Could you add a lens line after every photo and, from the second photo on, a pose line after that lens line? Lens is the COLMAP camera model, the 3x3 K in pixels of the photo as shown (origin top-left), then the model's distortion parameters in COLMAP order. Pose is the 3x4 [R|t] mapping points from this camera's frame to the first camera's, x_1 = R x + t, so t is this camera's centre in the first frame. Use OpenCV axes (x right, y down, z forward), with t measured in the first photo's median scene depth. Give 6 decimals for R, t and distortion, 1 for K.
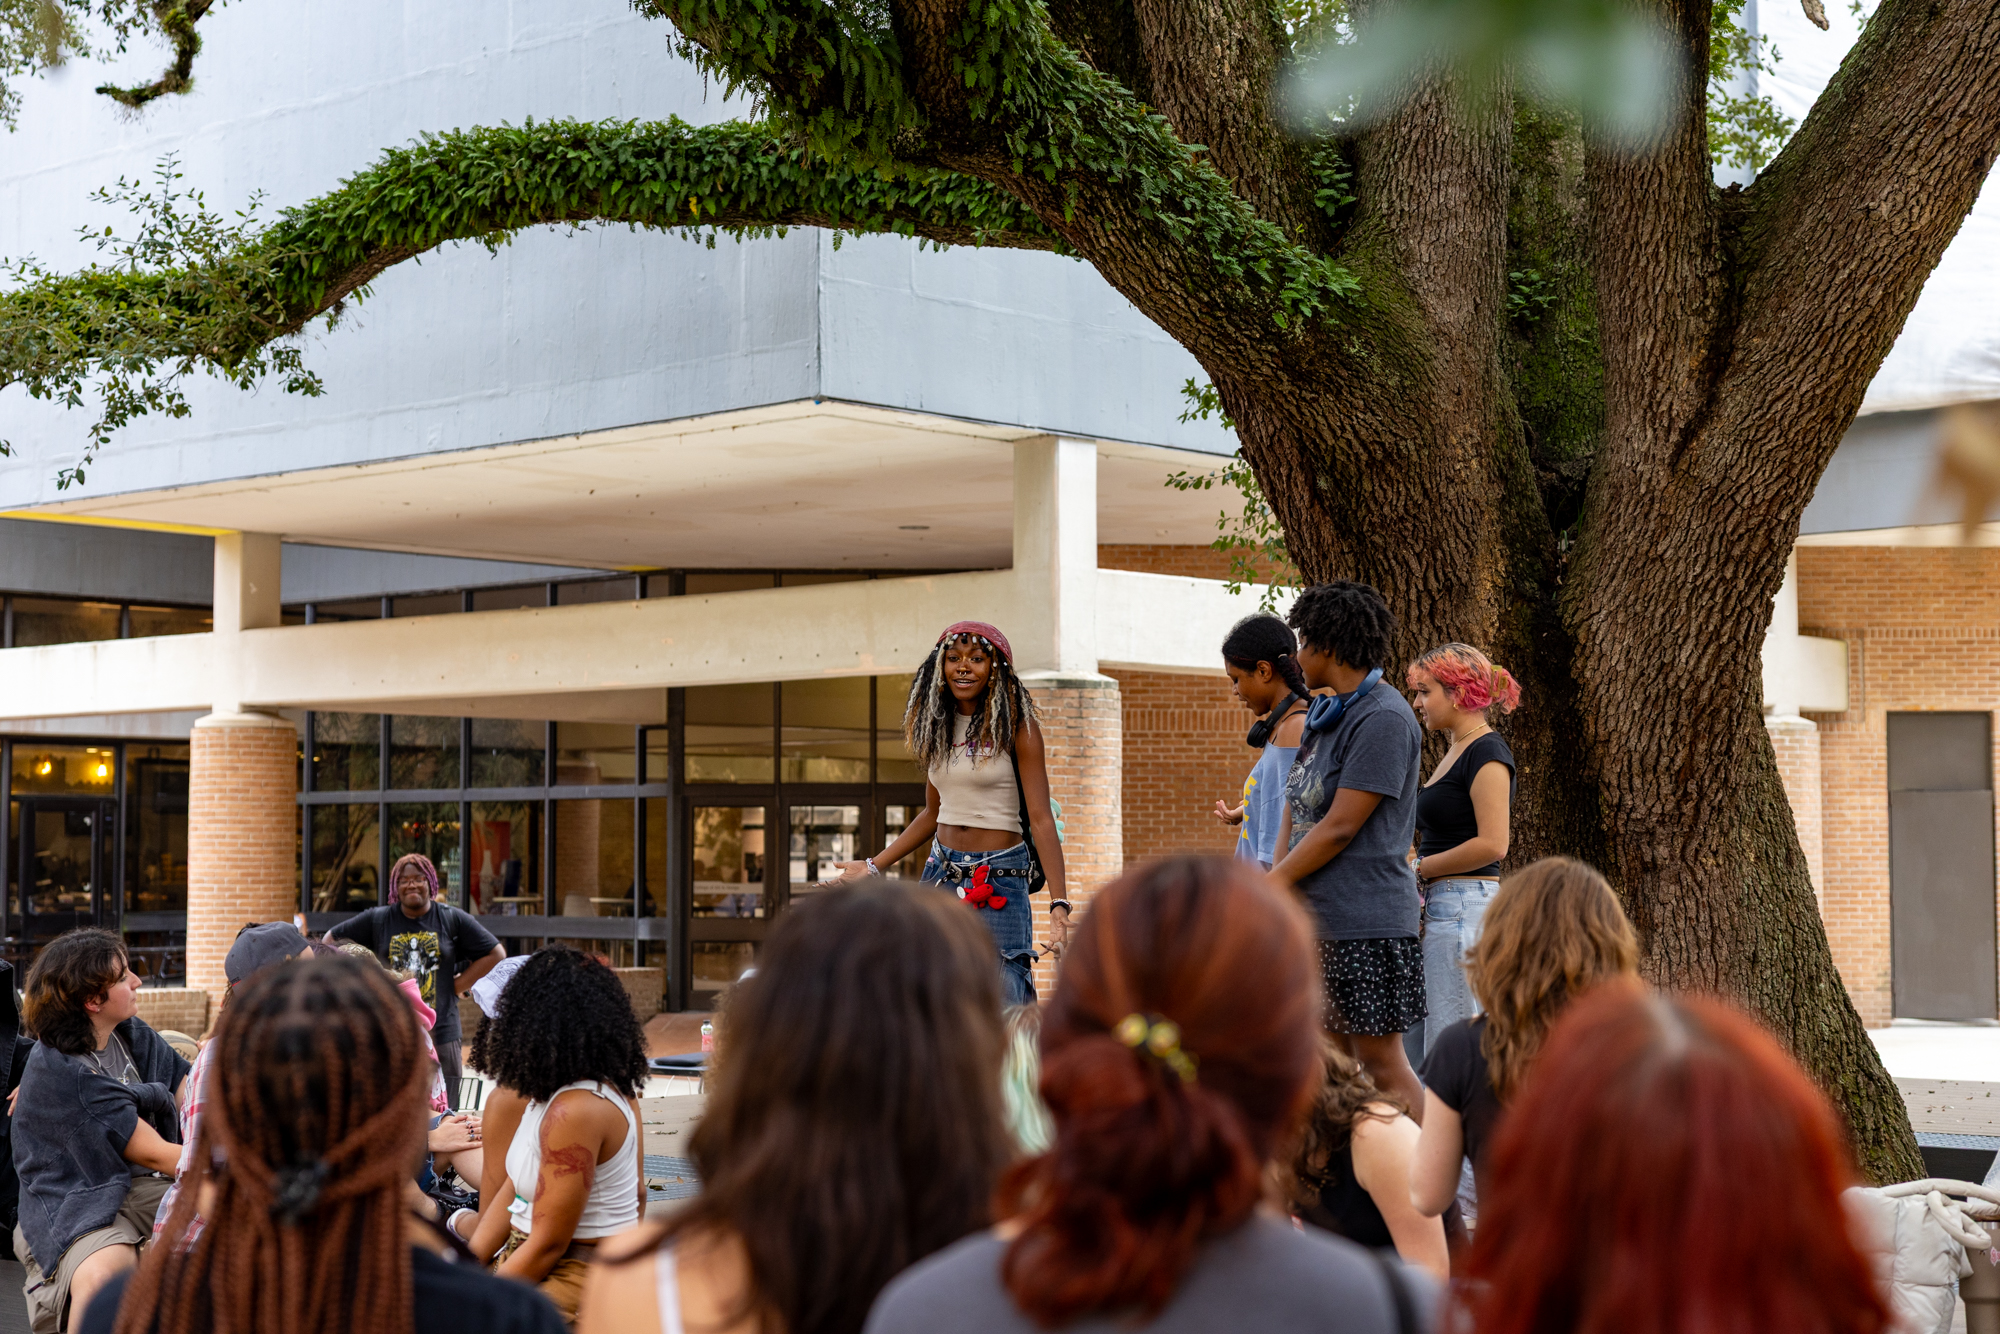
lens RADIAL K [[3294.4, 0, 1000.0], [0, 3294.4, 667.0], [0, 0, 1]] dist [0.020482, -0.089717]
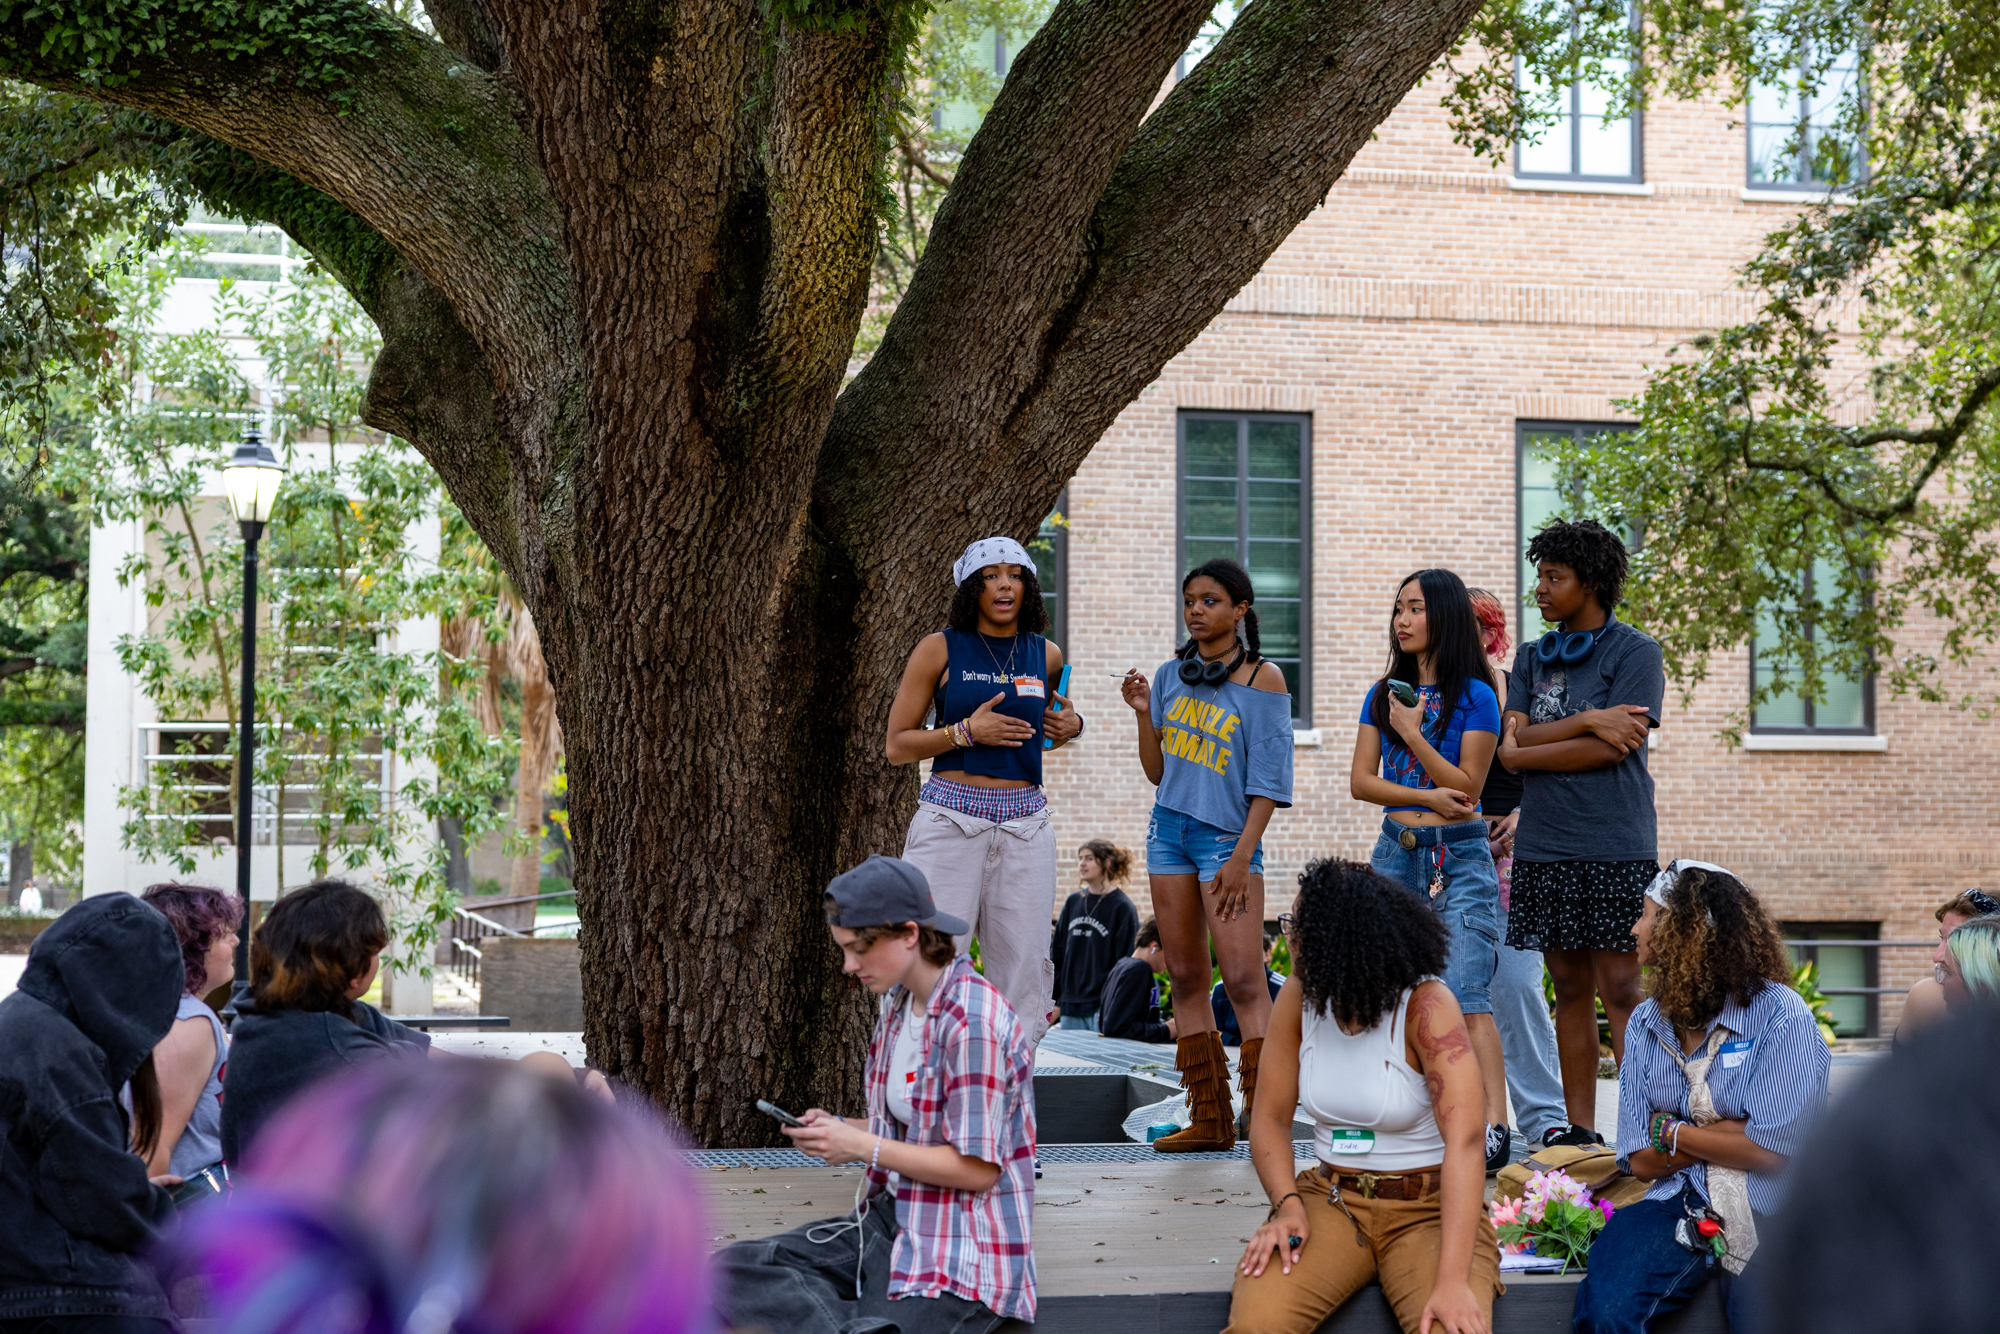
lens RADIAL K [[3322.0, 0, 1046.9], [0, 3322.0, 662.6], [0, 0, 1]] dist [0.070793, -0.024690]
pose [[0.573059, 0.053889, 0.817740, -0.266789], [-0.049513, 0.998289, -0.031090, 0.019011], [-0.818017, -0.022673, 0.574747, 0.153952]]
